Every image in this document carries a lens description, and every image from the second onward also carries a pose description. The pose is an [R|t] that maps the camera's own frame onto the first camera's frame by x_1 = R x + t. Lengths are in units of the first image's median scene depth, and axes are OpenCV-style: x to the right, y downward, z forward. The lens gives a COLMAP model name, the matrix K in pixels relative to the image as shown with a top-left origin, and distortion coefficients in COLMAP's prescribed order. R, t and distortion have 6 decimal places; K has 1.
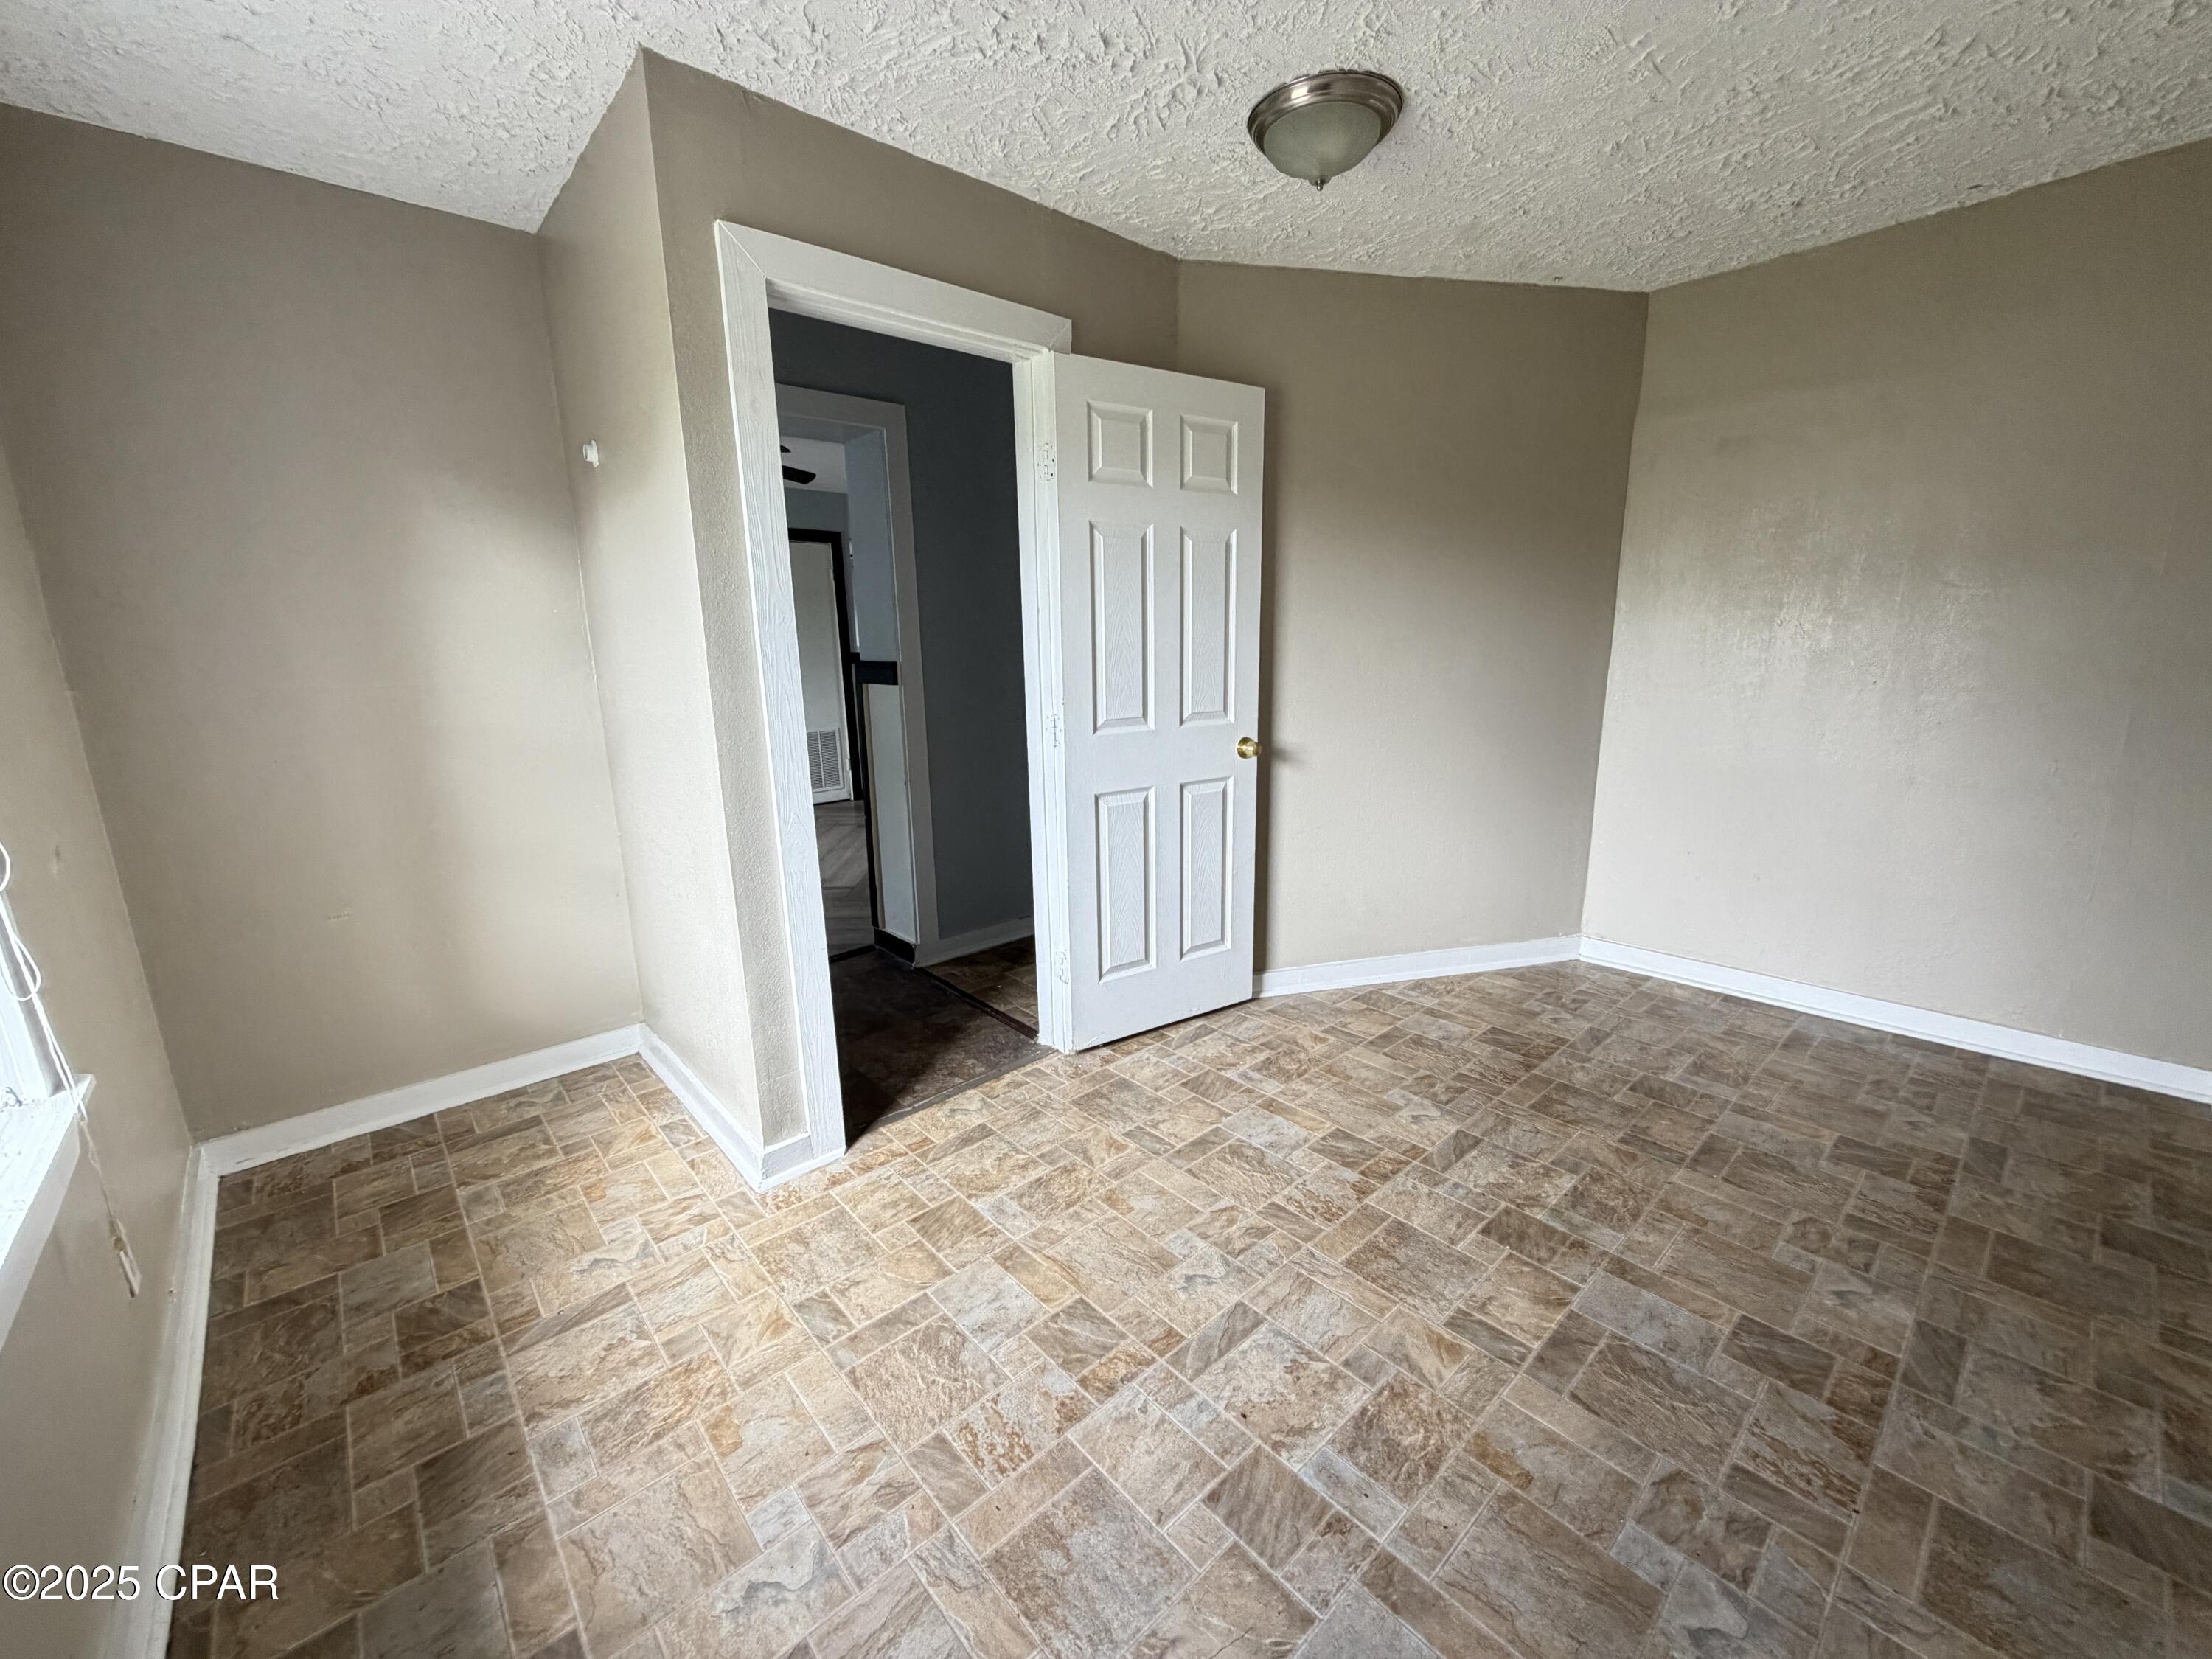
lens RADIAL K [[879.6, 0, 1108.8], [0, 879.6, 833.9], [0, 0, 1]] dist [-0.001500, 0.000253]
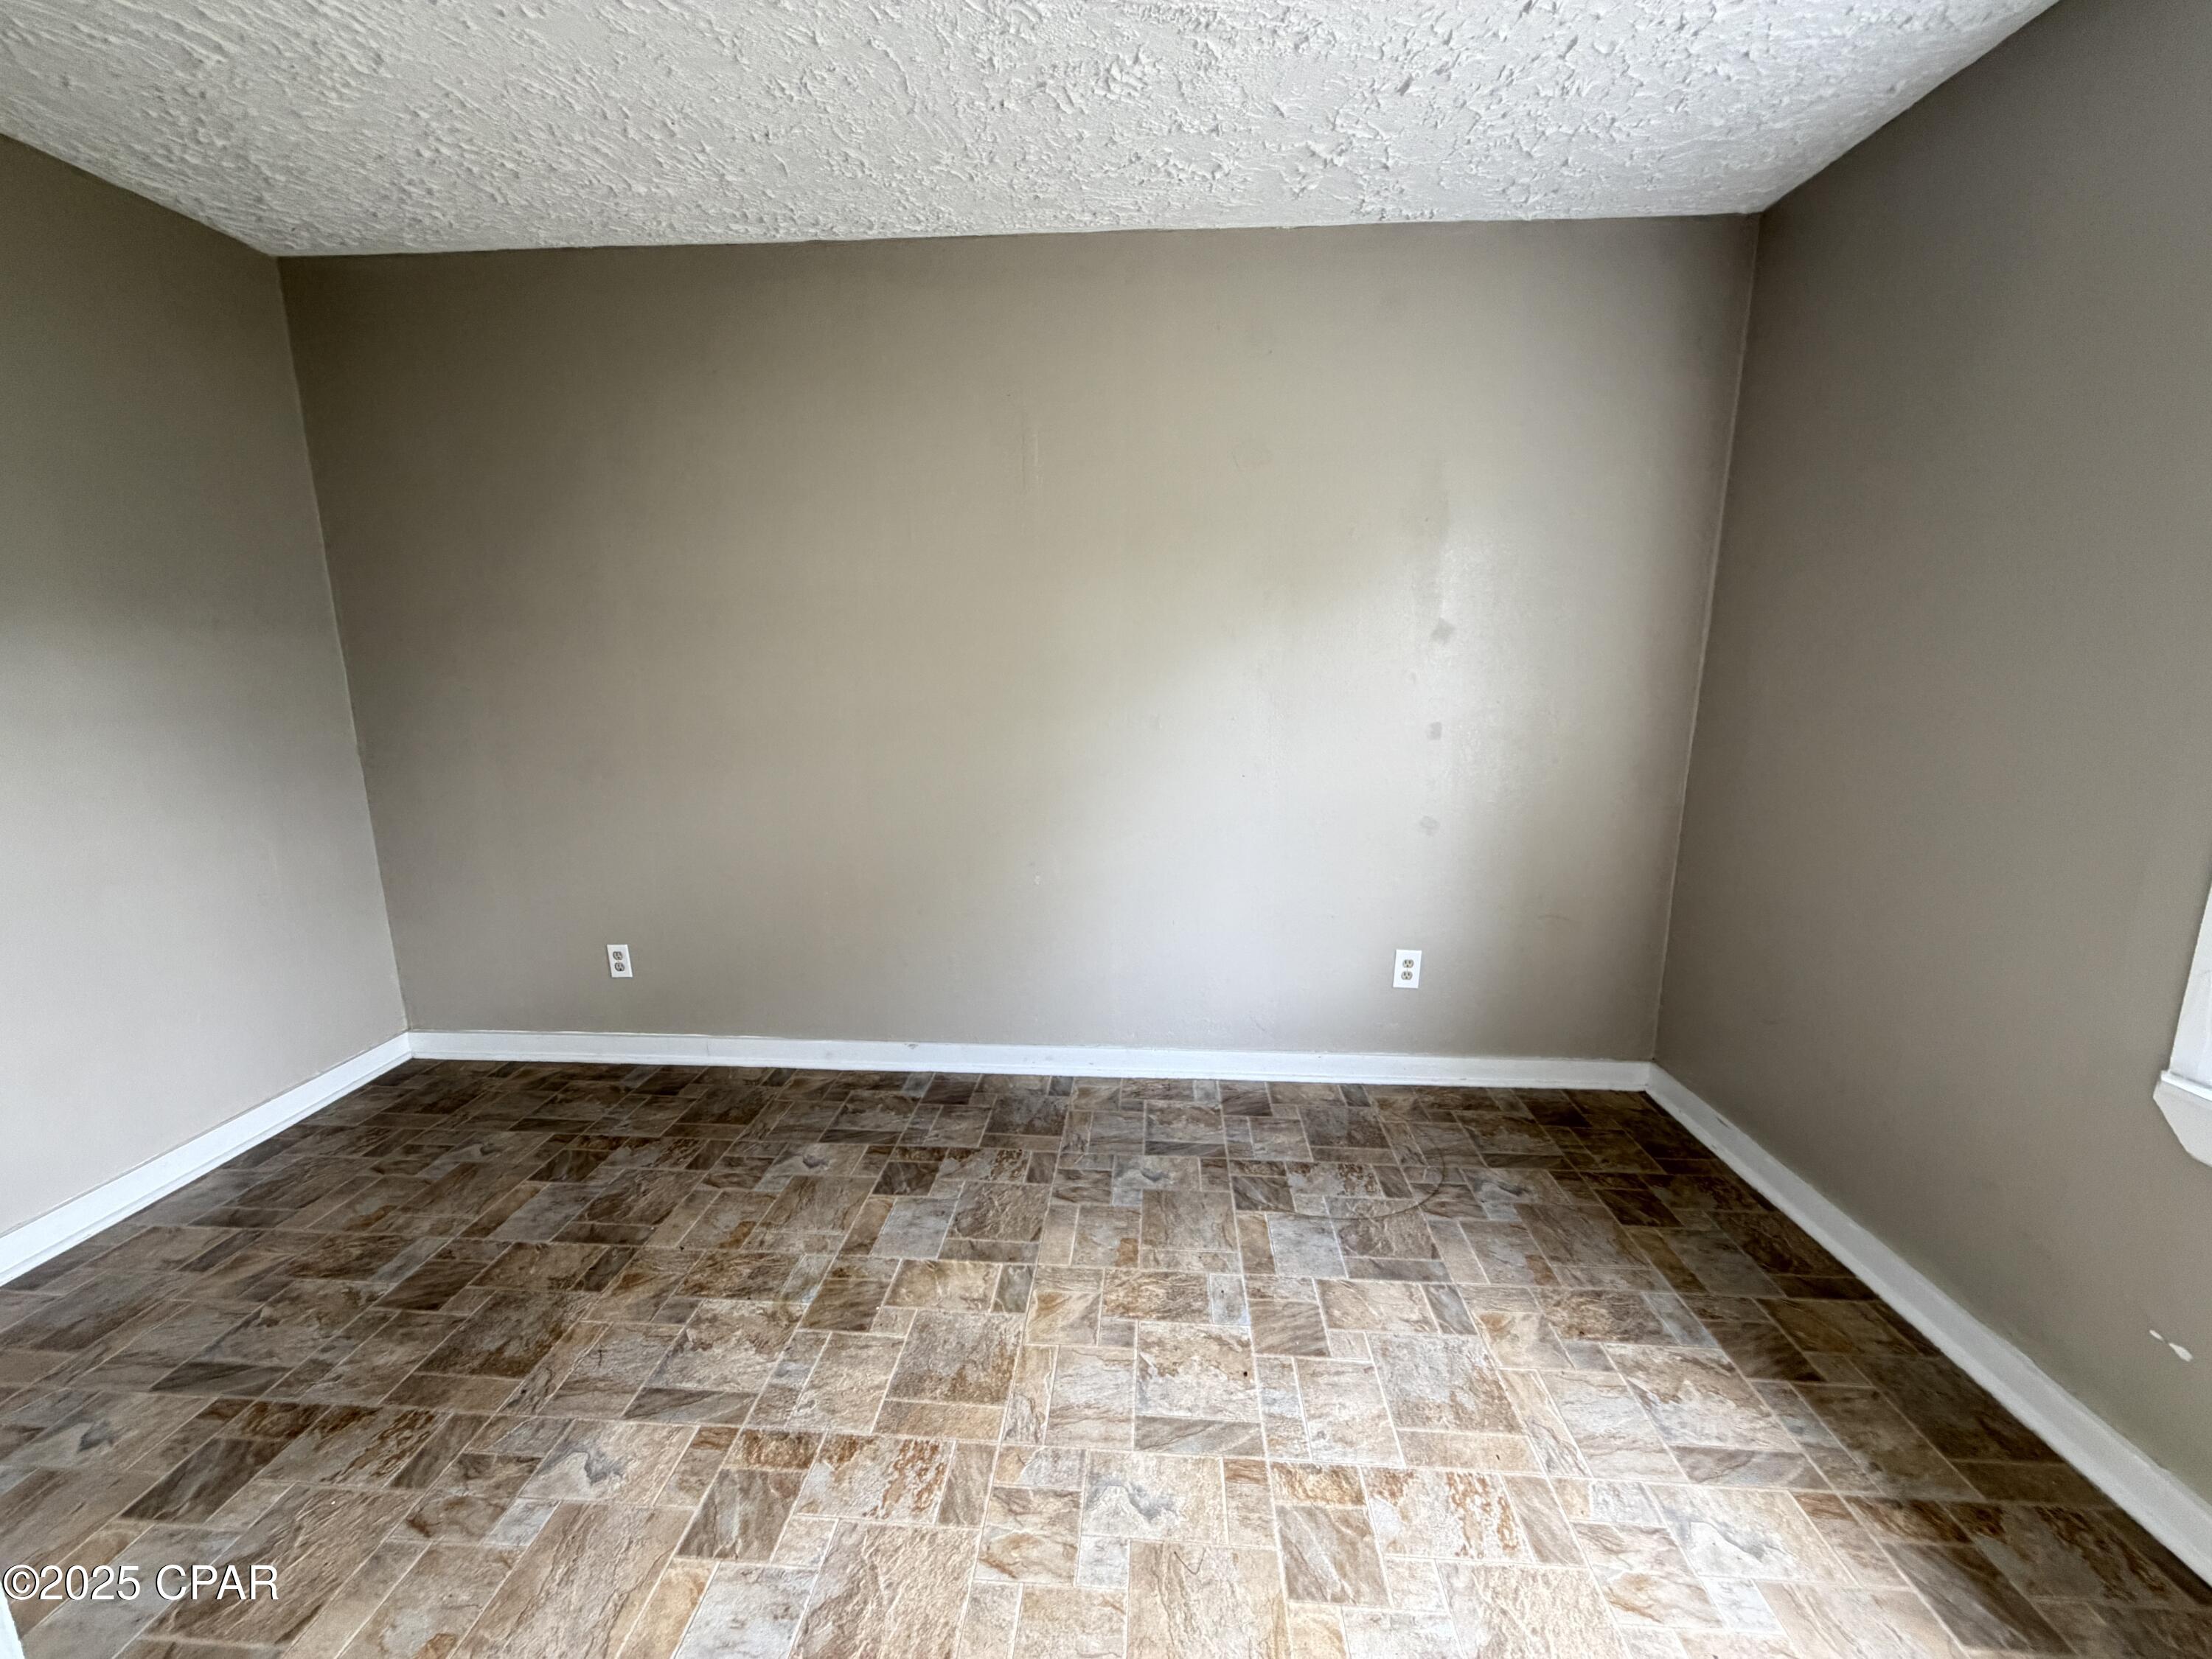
lens RADIAL K [[879.6, 0, 1105.6], [0, 879.6, 827.8], [0, 0, 1]] dist [-0.001500, 0.000253]
pose [[-0.696192, -0.113643, 0.708803, -0.370947], [0.175382, 0.930541, 0.321457, -0.308253], [-0.696101, 0.348108, -0.627904, 1.381690]]
